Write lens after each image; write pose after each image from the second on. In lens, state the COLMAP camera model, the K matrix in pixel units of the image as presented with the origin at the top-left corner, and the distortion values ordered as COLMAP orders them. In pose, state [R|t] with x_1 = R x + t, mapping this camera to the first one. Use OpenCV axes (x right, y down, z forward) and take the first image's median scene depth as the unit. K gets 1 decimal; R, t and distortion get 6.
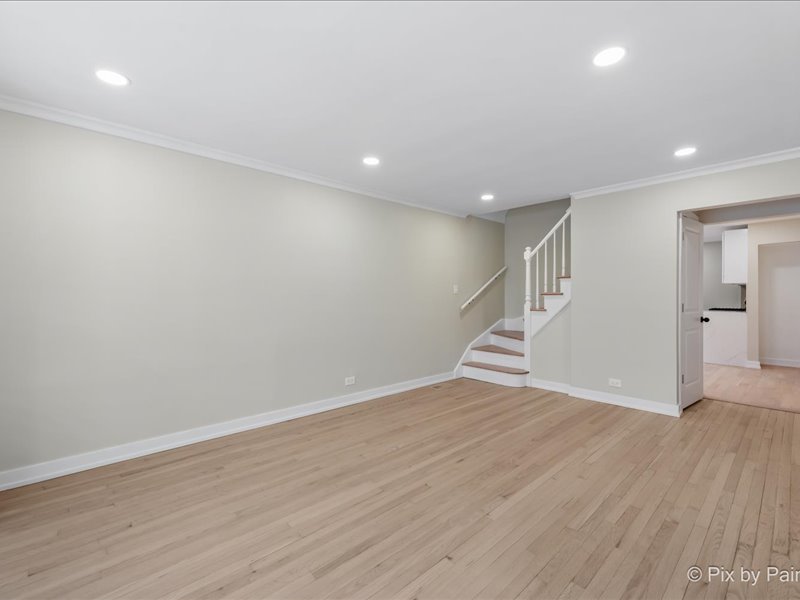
lens RADIAL K [[359.9, 0, 402.7], [0, 359.9, 297.0], [0, 0, 1]] dist [0.004336, 0.000104]
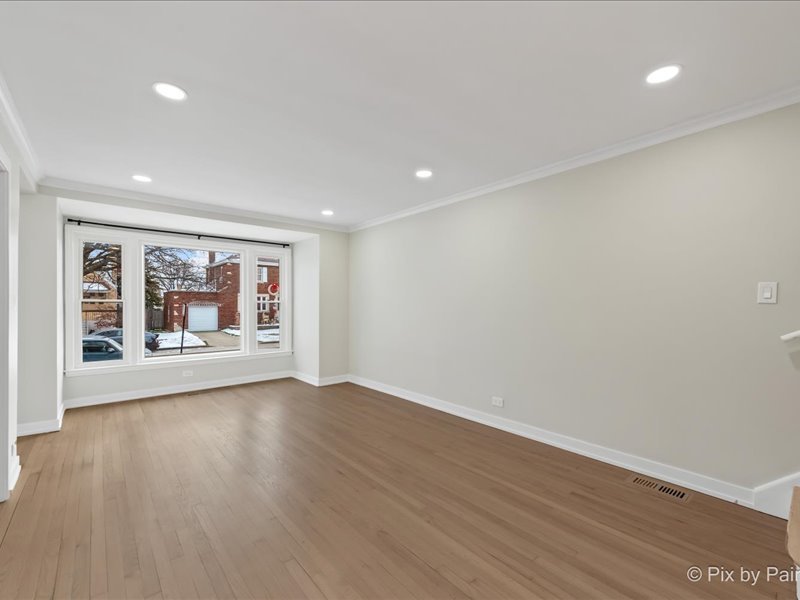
lens RADIAL K [[359.9, 0, 401.4], [0, 359.9, 304.5], [0, 0, 1]] dist [0.004336, 0.000104]
pose [[-0.039534, 0.000885, -0.999218, 0.863369], [-0.011032, 0.999938, 0.001322, -0.005269], [0.999157, 0.011076, -0.039521, 0.914114]]
